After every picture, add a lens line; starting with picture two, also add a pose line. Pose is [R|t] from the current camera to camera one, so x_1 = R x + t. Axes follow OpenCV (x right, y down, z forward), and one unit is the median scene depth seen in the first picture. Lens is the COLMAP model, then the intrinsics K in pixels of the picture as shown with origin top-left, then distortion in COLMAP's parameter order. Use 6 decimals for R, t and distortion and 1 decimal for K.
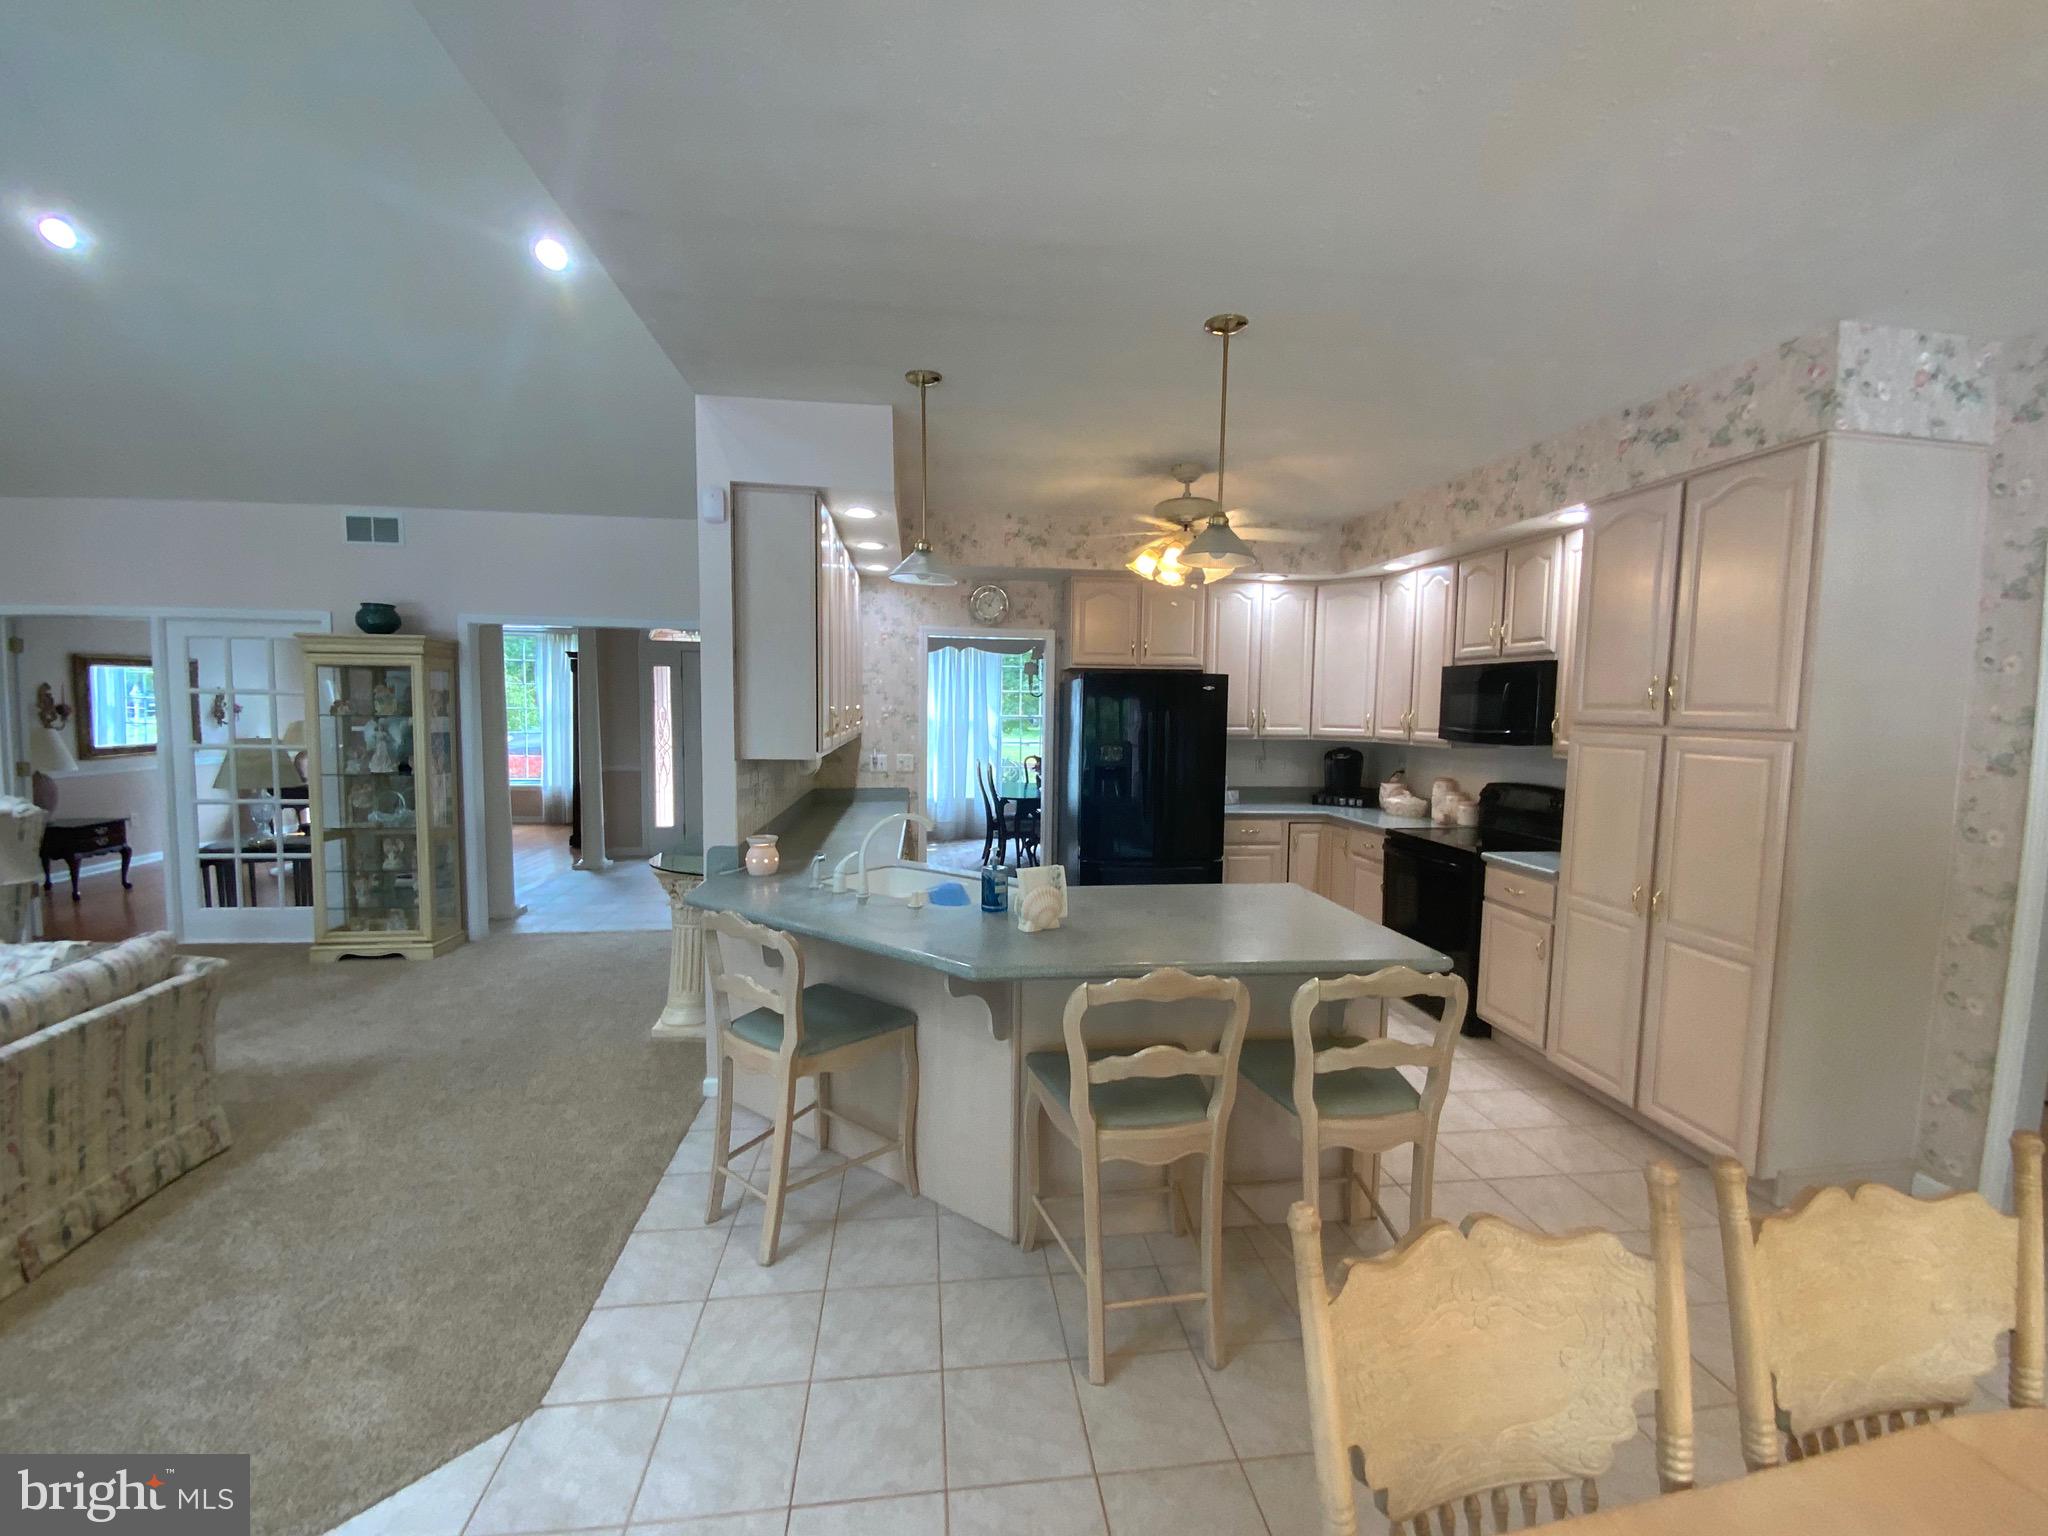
lens RADIAL K [[833.9, 0, 1029.2], [0, 833.9, 767.6], [0, 0, 1]] dist [0.014189, -0.015261]
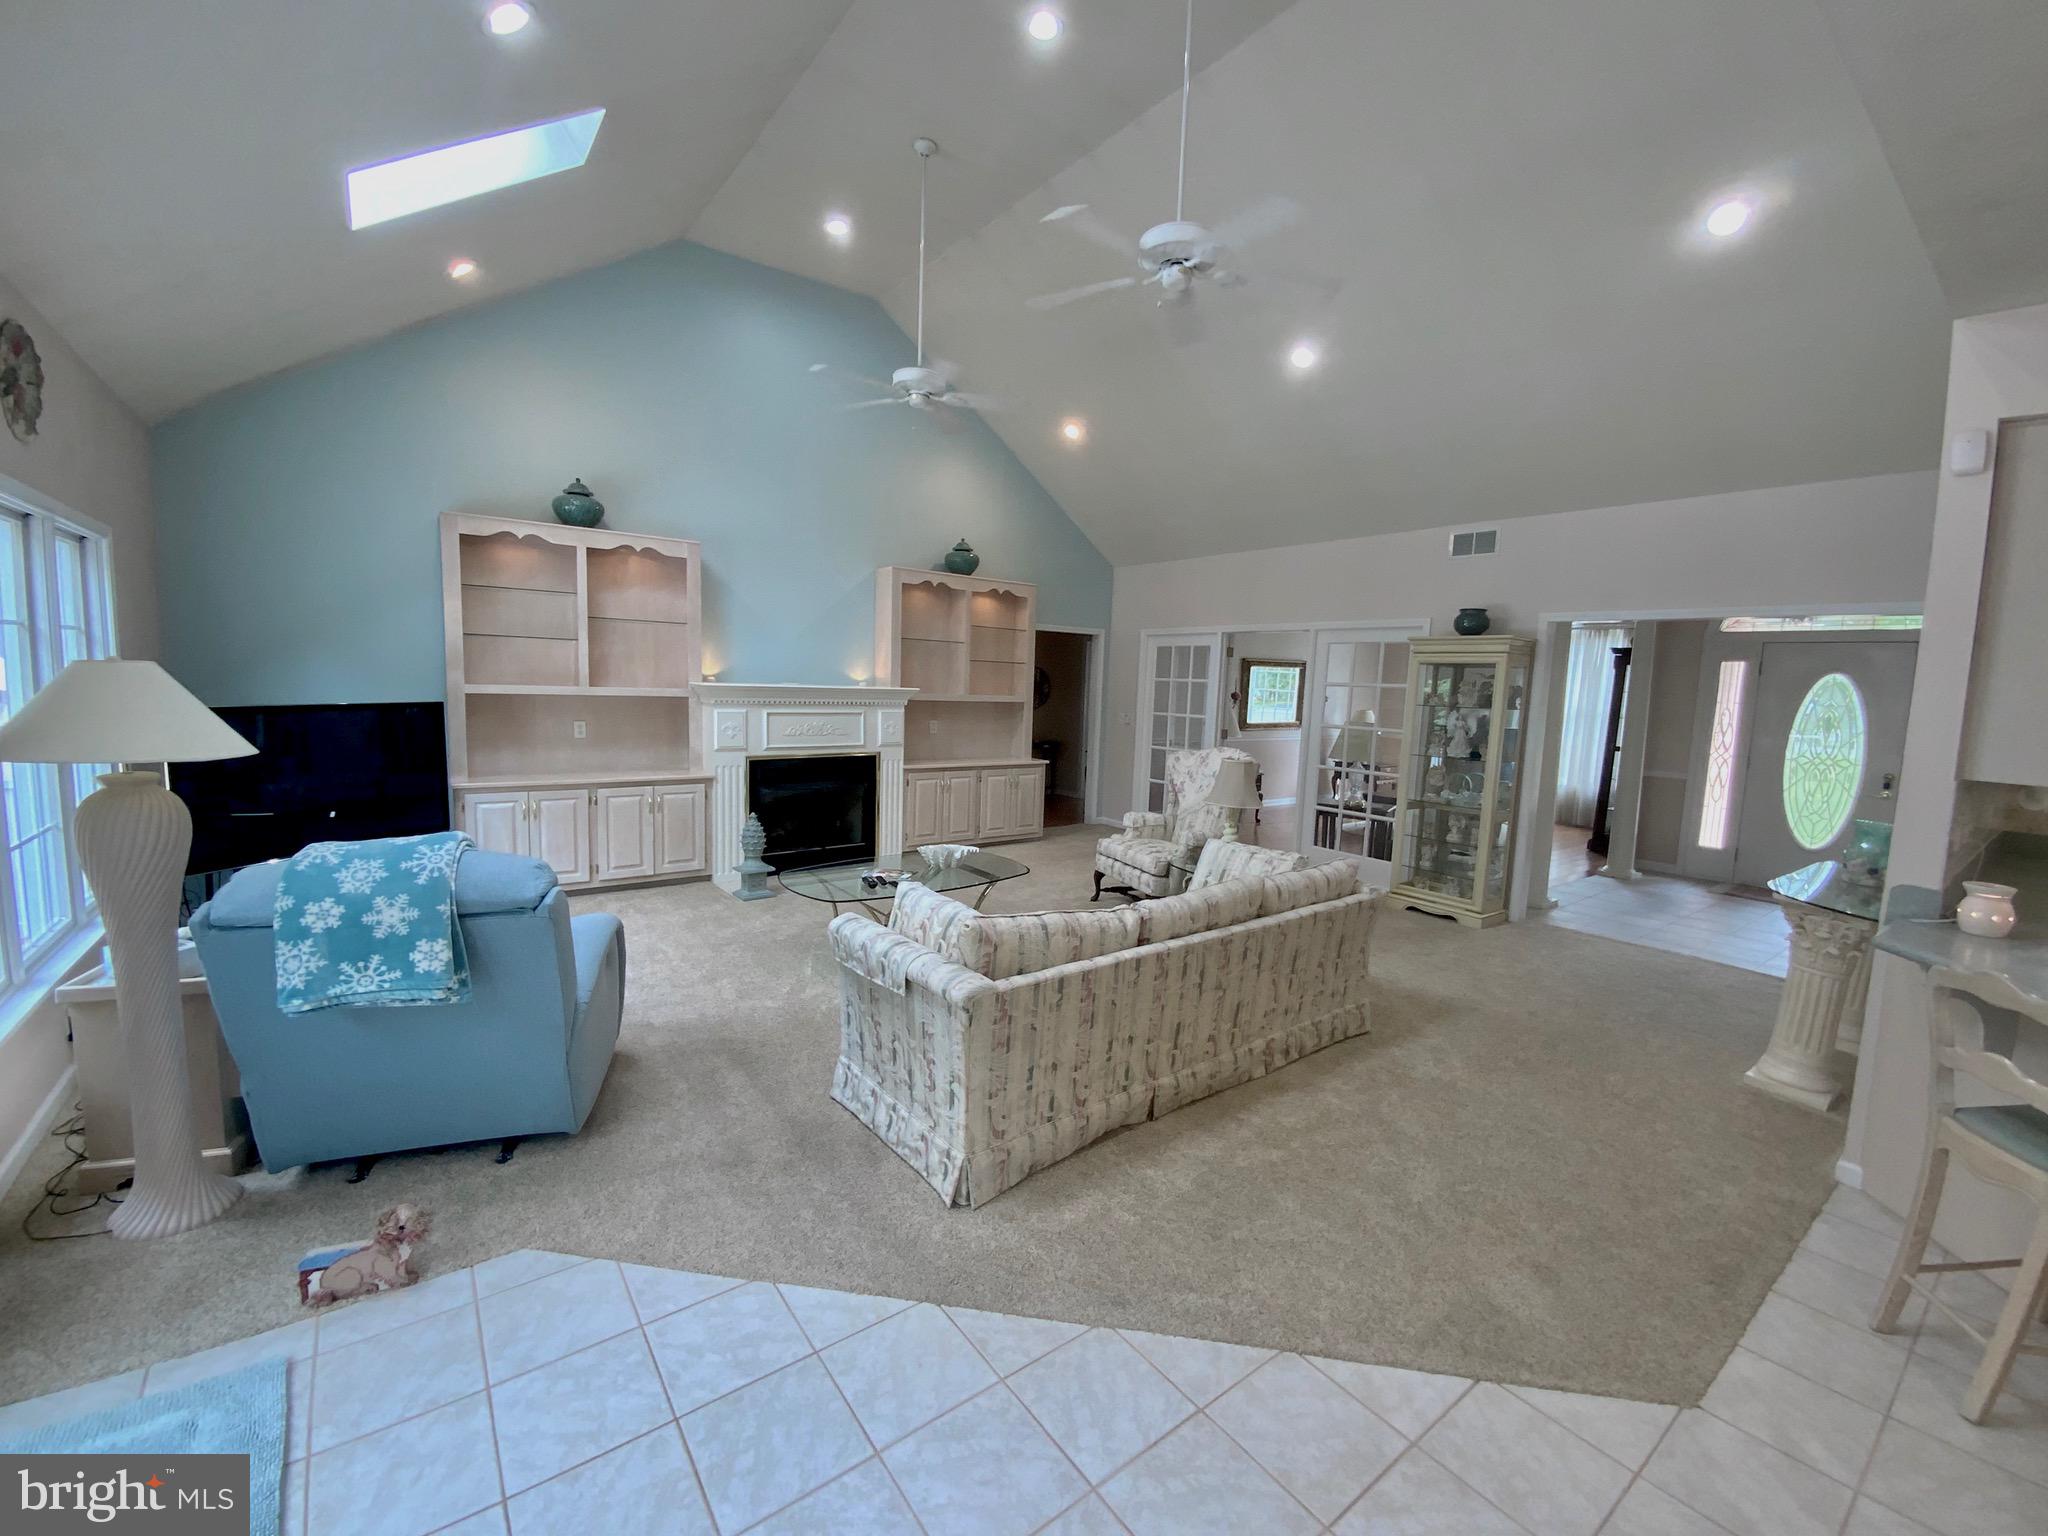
lens RADIAL K [[833.9, 0, 1025.4], [0, 833.9, 766.2], [0, 0, 1]] dist [0.014189, -0.015261]
pose [[0.489112, 0.093433, -0.867202, -0.109723], [-0.093616, 0.994126, 0.054307, 0.018337], [0.867182, 0.054621, 0.494986, -0.123770]]
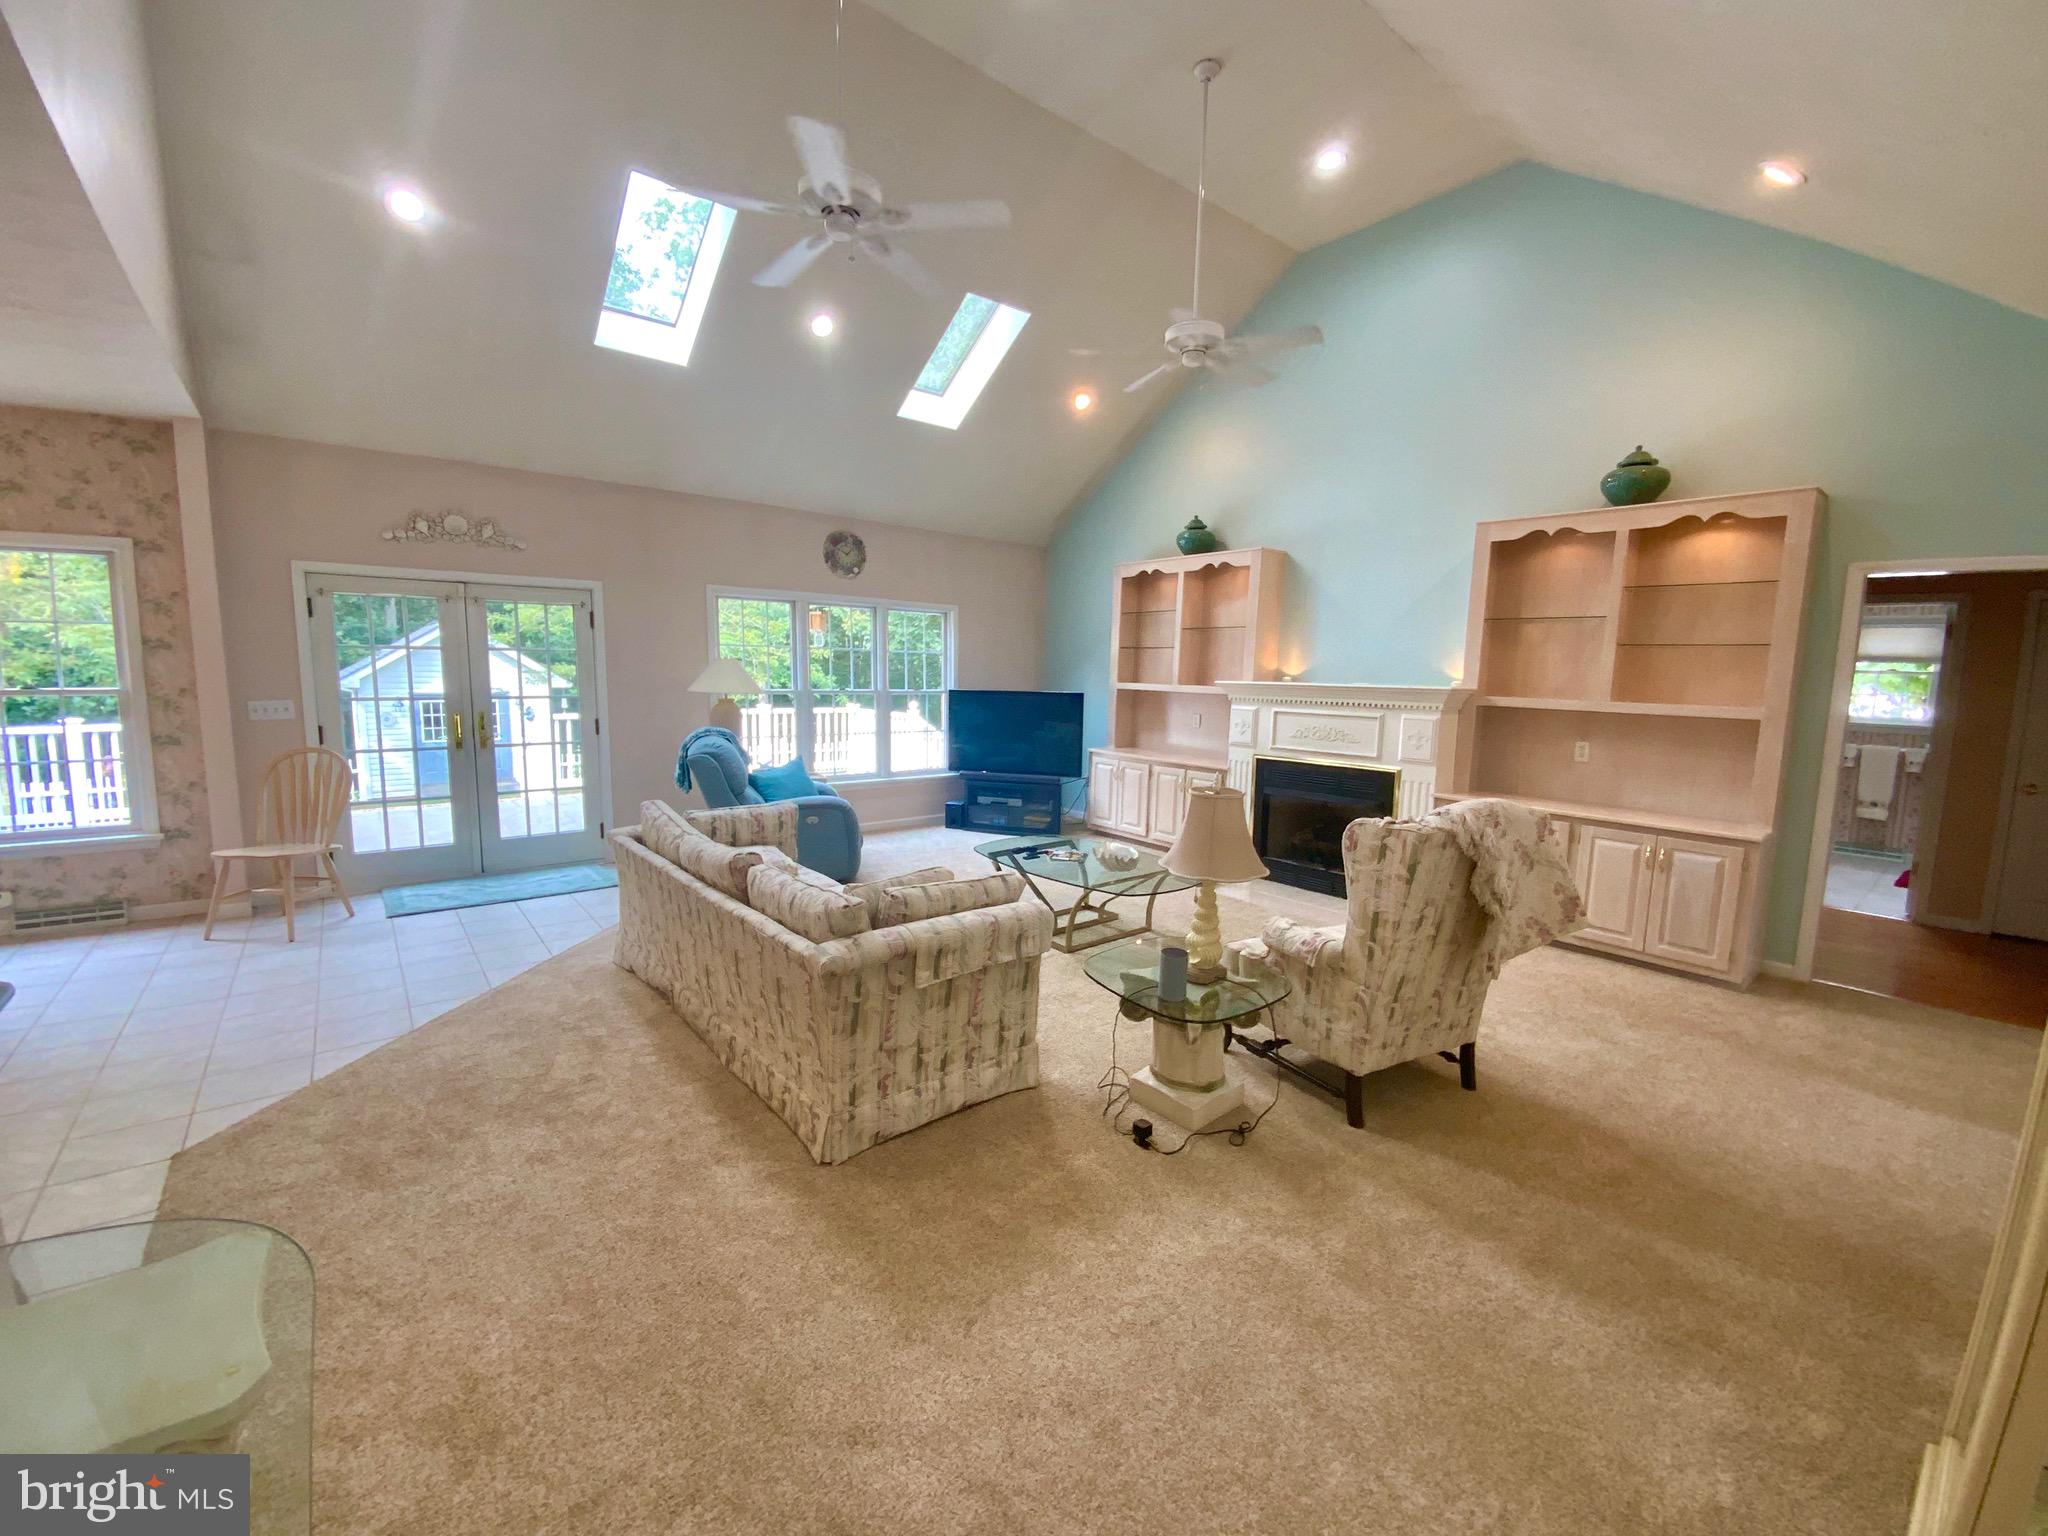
lens RADIAL K [[833.9, 0, 1024.4], [0, 833.9, 763.6], [0, 0, 1]] dist [0.014189, -0.015261]
pose [[-0.853167, 0.027168, -0.520929, -0.603817], [-0.074310, 0.982128, 0.172924, -0.103722], [0.516317, 0.186243, -0.835901, 1.507348]]
